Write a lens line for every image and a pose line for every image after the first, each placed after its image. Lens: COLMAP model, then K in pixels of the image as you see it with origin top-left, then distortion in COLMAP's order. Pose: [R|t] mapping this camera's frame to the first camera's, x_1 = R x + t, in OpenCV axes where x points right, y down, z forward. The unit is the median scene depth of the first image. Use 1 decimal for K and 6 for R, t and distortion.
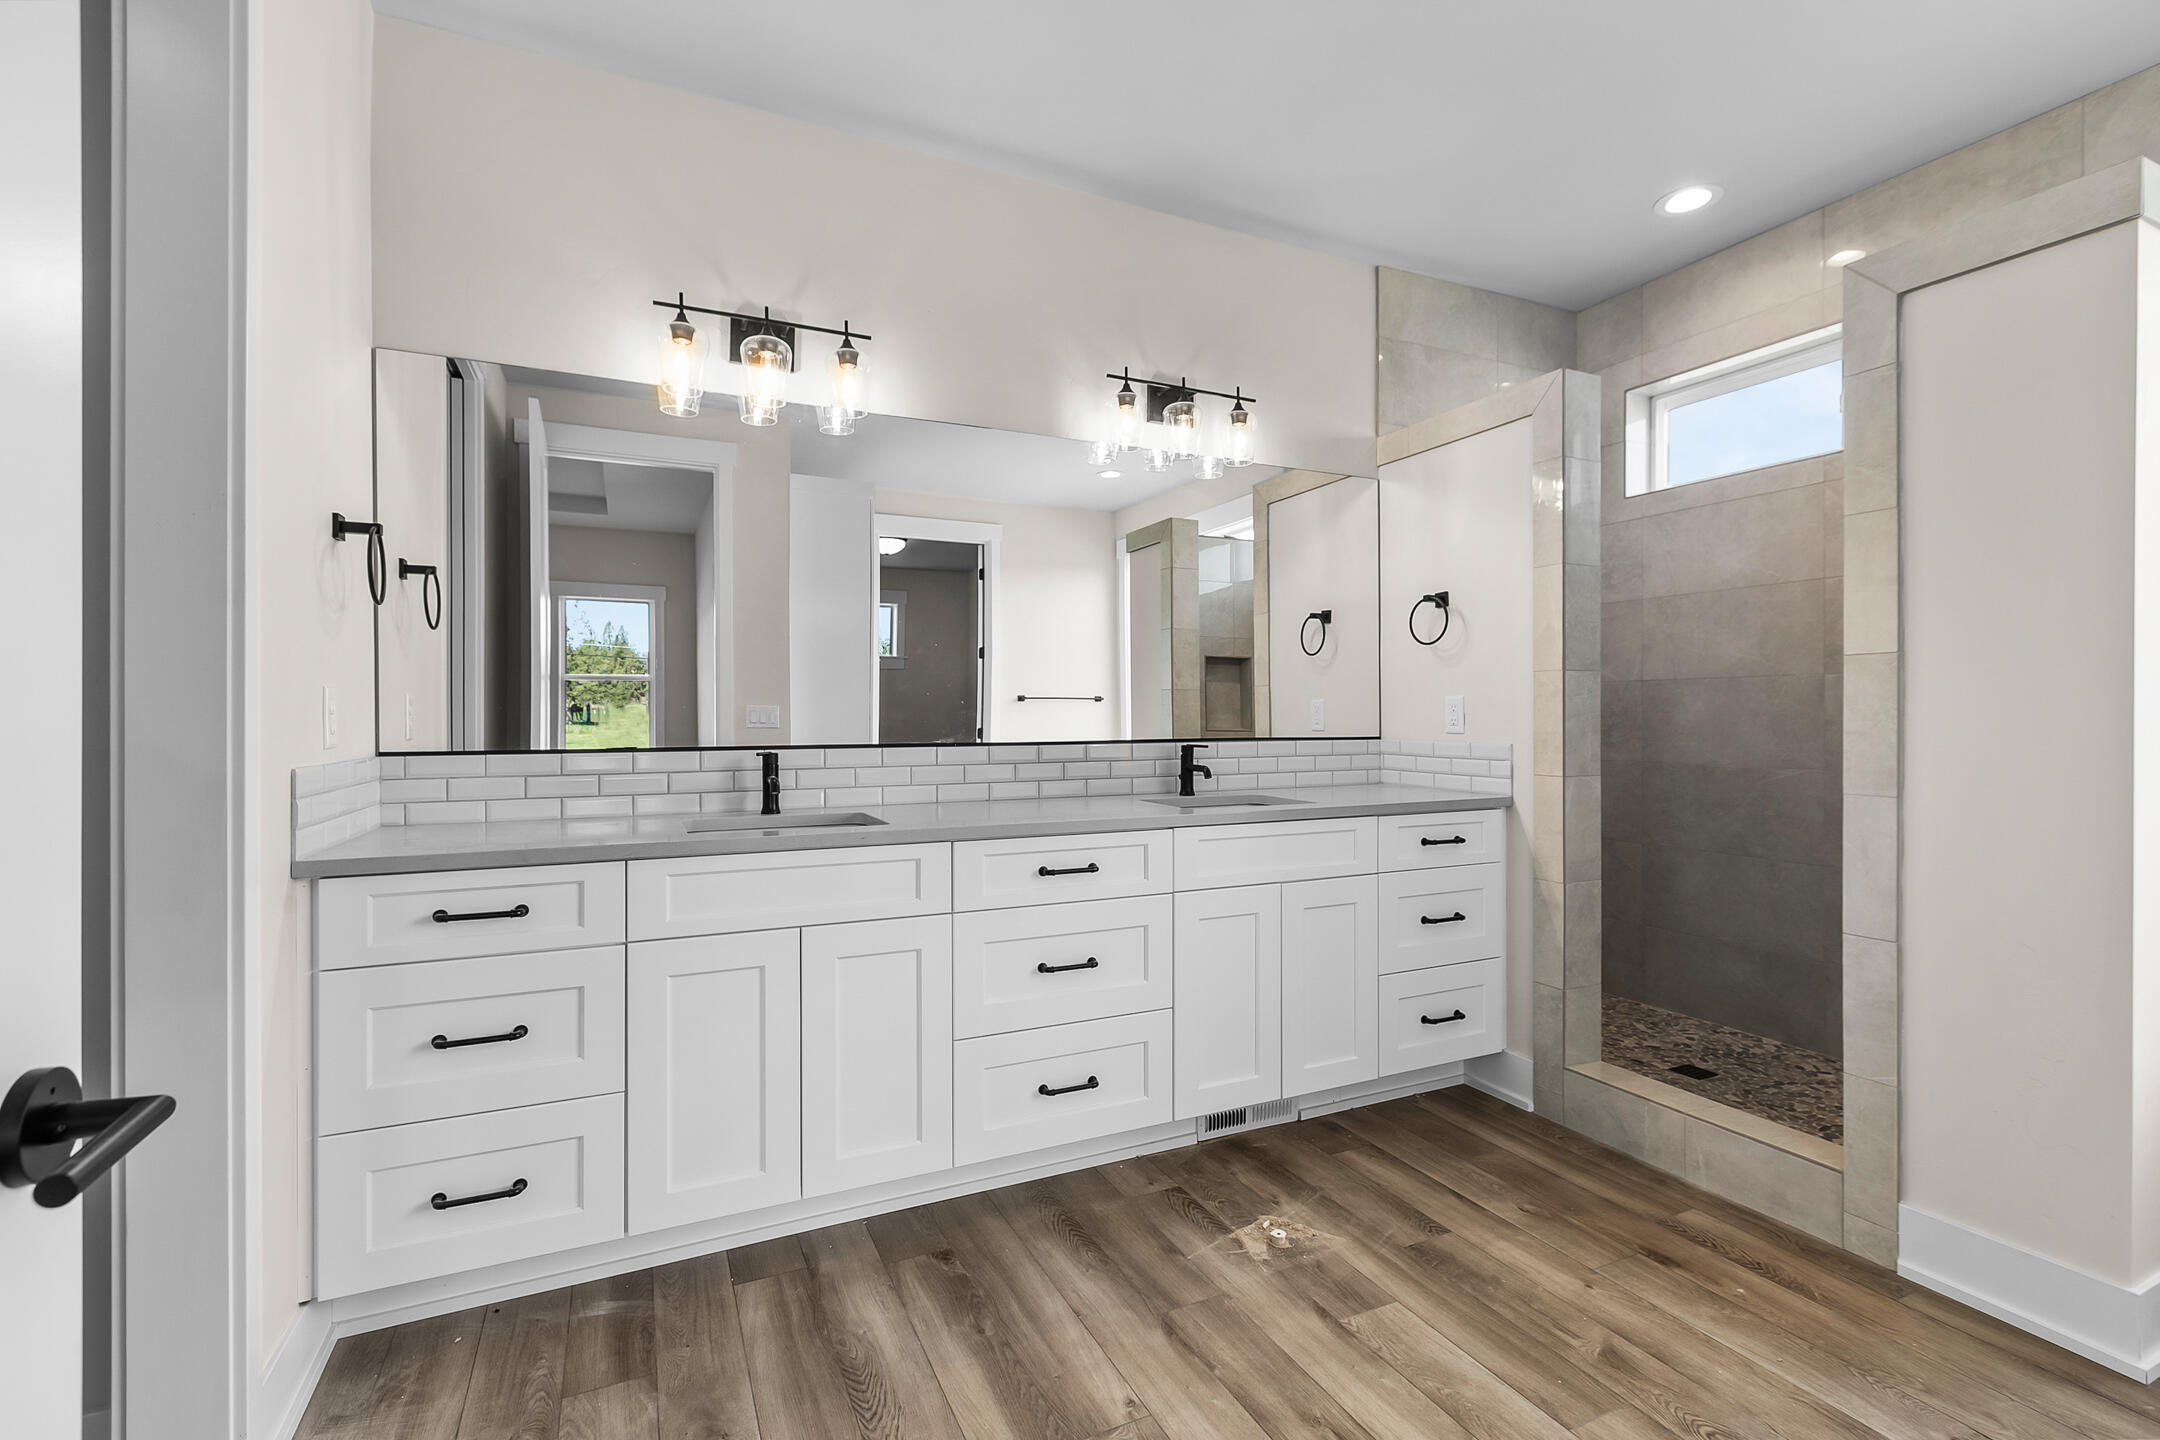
lens RADIAL K [[969.5, 0, 1080.0], [0, 969.5, 720.0], [0, 0, 1]] dist [0.001195, -0.000257]
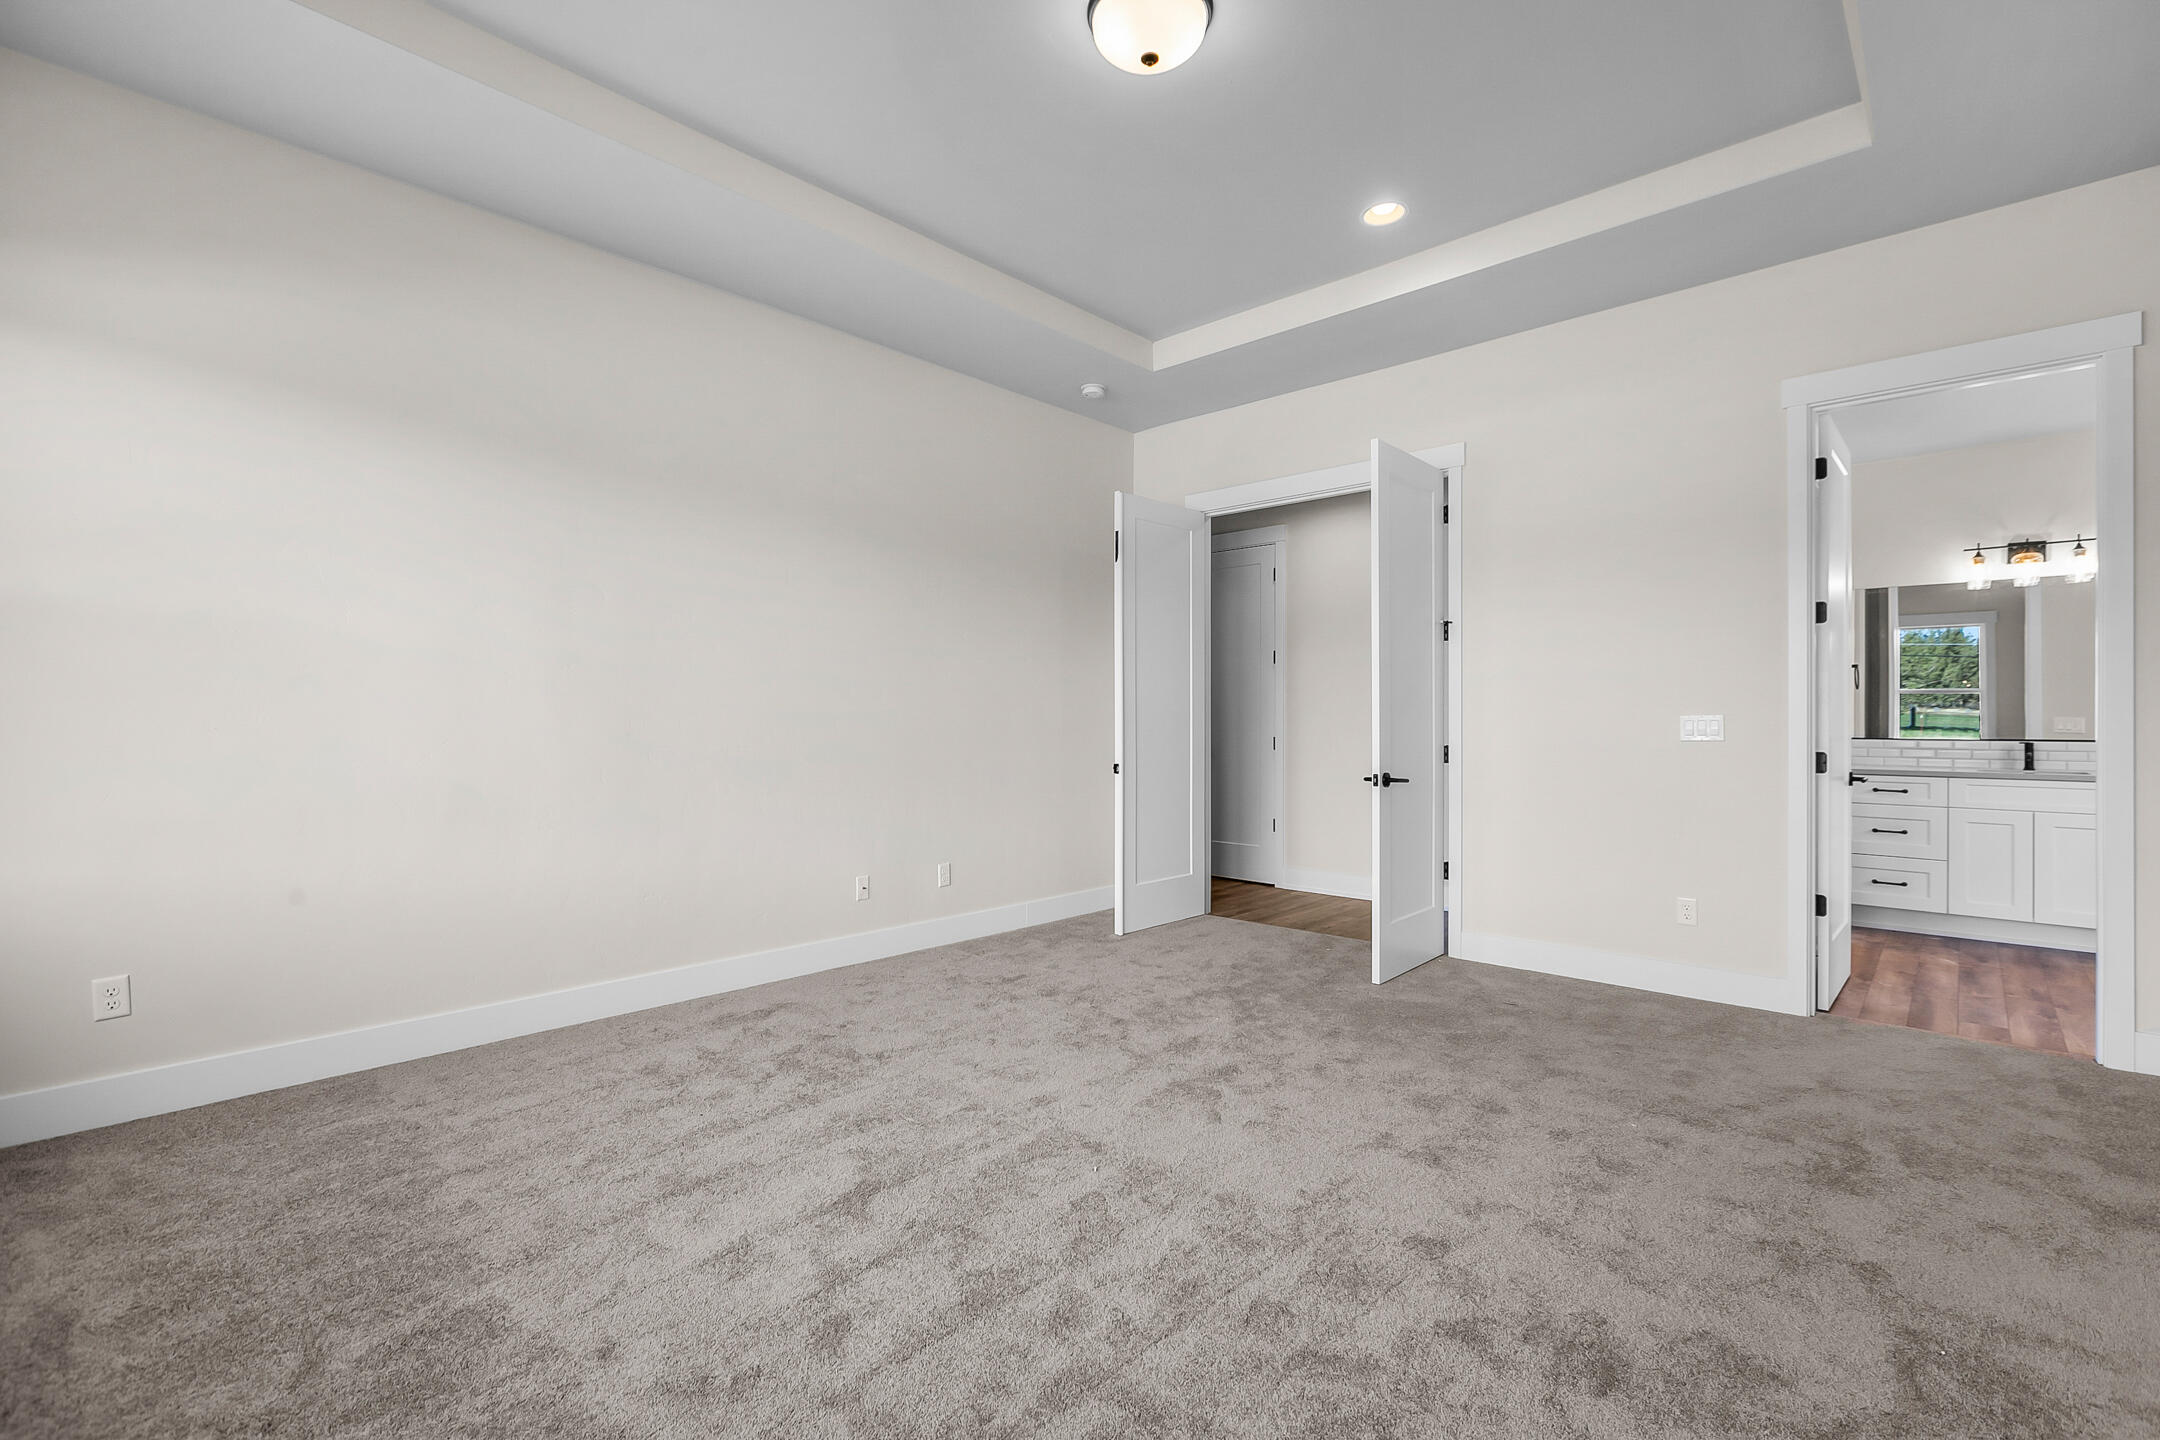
lens RADIAL K [[969.5, 0, 1080.0], [0, 969.5, 720.0], [0, 0, 1]] dist [0.001195, -0.000257]
pose [[0.384711, 0.001812, -0.923035, 0.962514], [-0.002201, 0.999997, 0.001046, -0.016130], [0.923035, 0.001629, 0.384713, -1.996158]]
